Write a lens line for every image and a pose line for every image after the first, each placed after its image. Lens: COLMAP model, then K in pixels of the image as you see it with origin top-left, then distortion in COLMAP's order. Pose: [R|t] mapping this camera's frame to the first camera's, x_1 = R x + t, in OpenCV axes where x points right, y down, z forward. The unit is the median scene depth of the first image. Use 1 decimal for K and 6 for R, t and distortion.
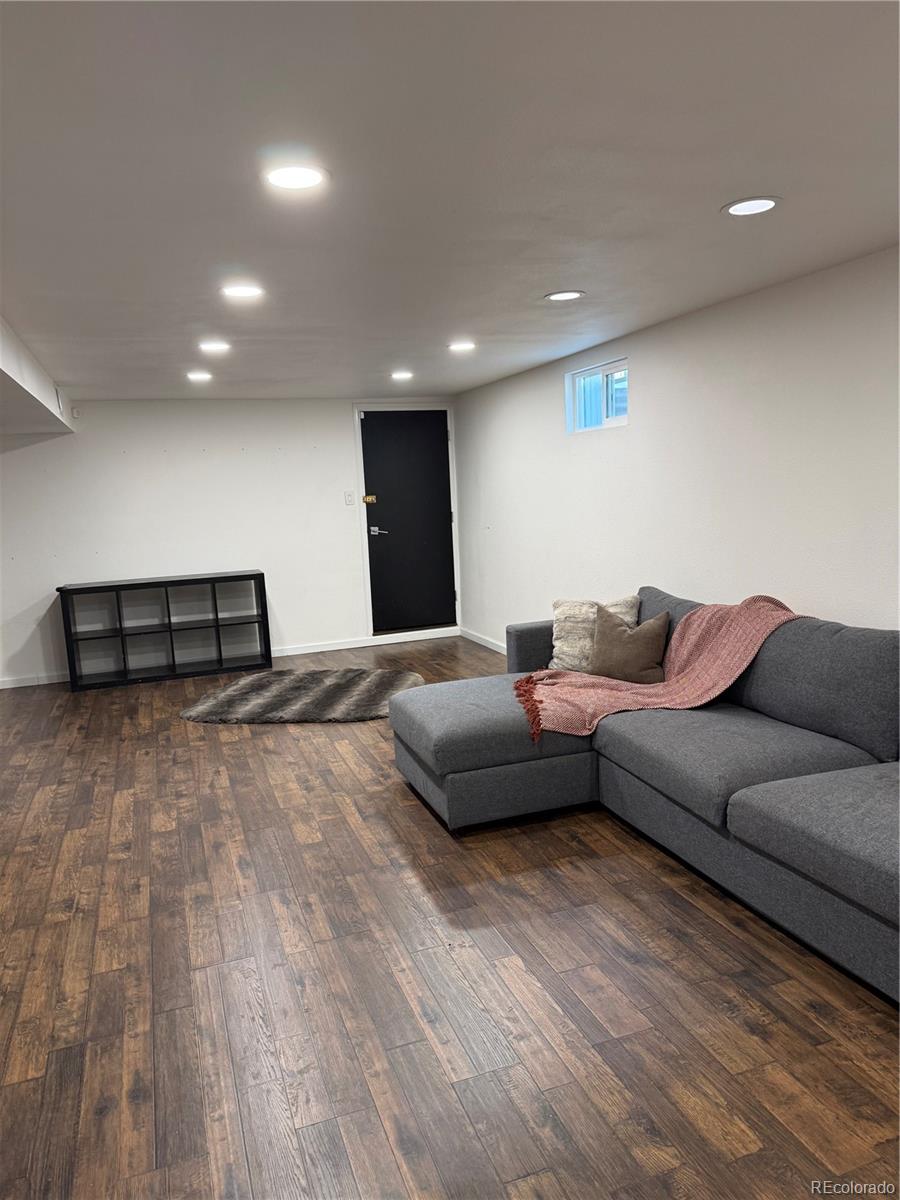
lens RADIAL K [[833.5, 0, 447.2], [0, 833.5, 600.4], [0, 0, 1]] dist [0.106848, -0.137782]
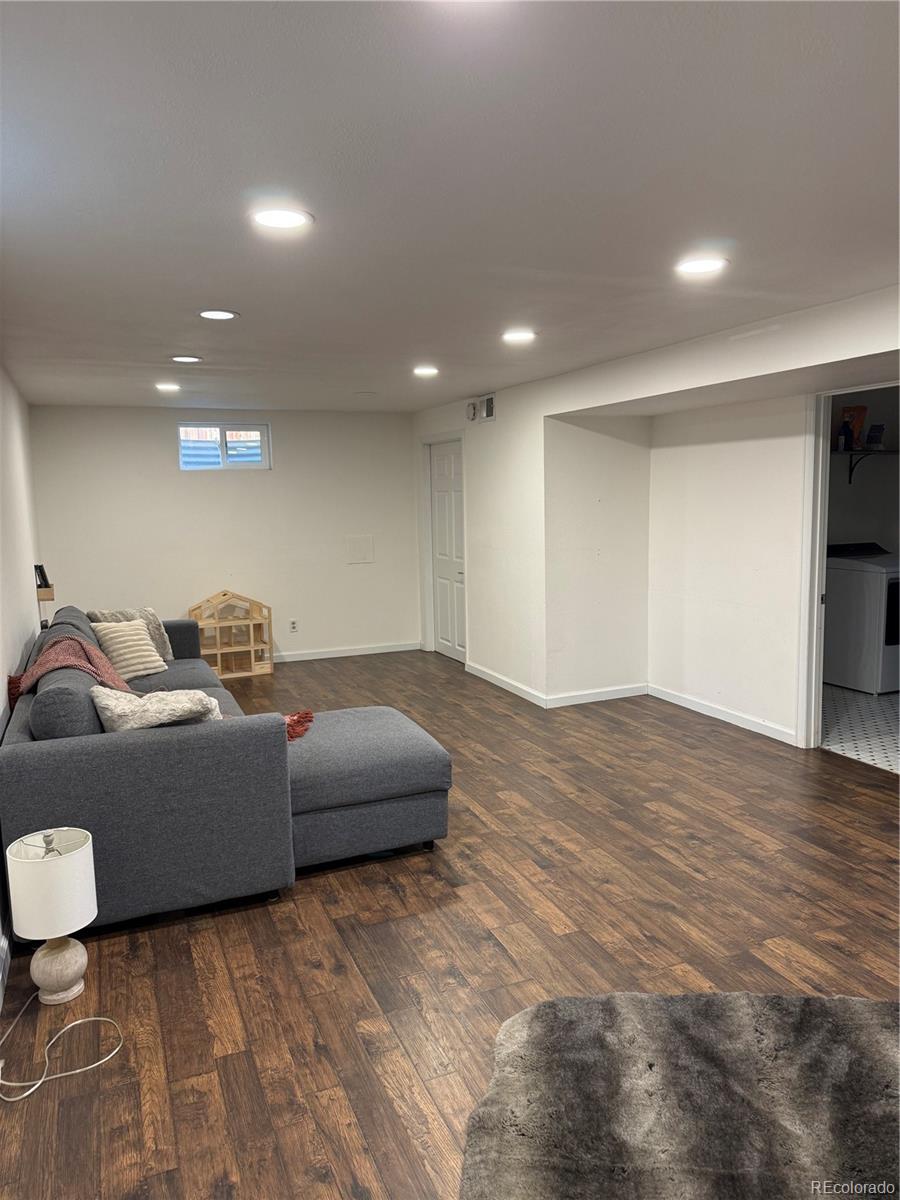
lens RADIAL K [[833.5, 0, 447.2], [0, 833.5, 600.4], [0, 0, 1]] dist [0.106848, -0.137782]
pose [[-0.995479, 0.081883, -0.048135, -0.039729], [0.065456, 0.958626, 0.277042, -0.274748], [0.068828, 0.272638, -0.959652, 1.820538]]
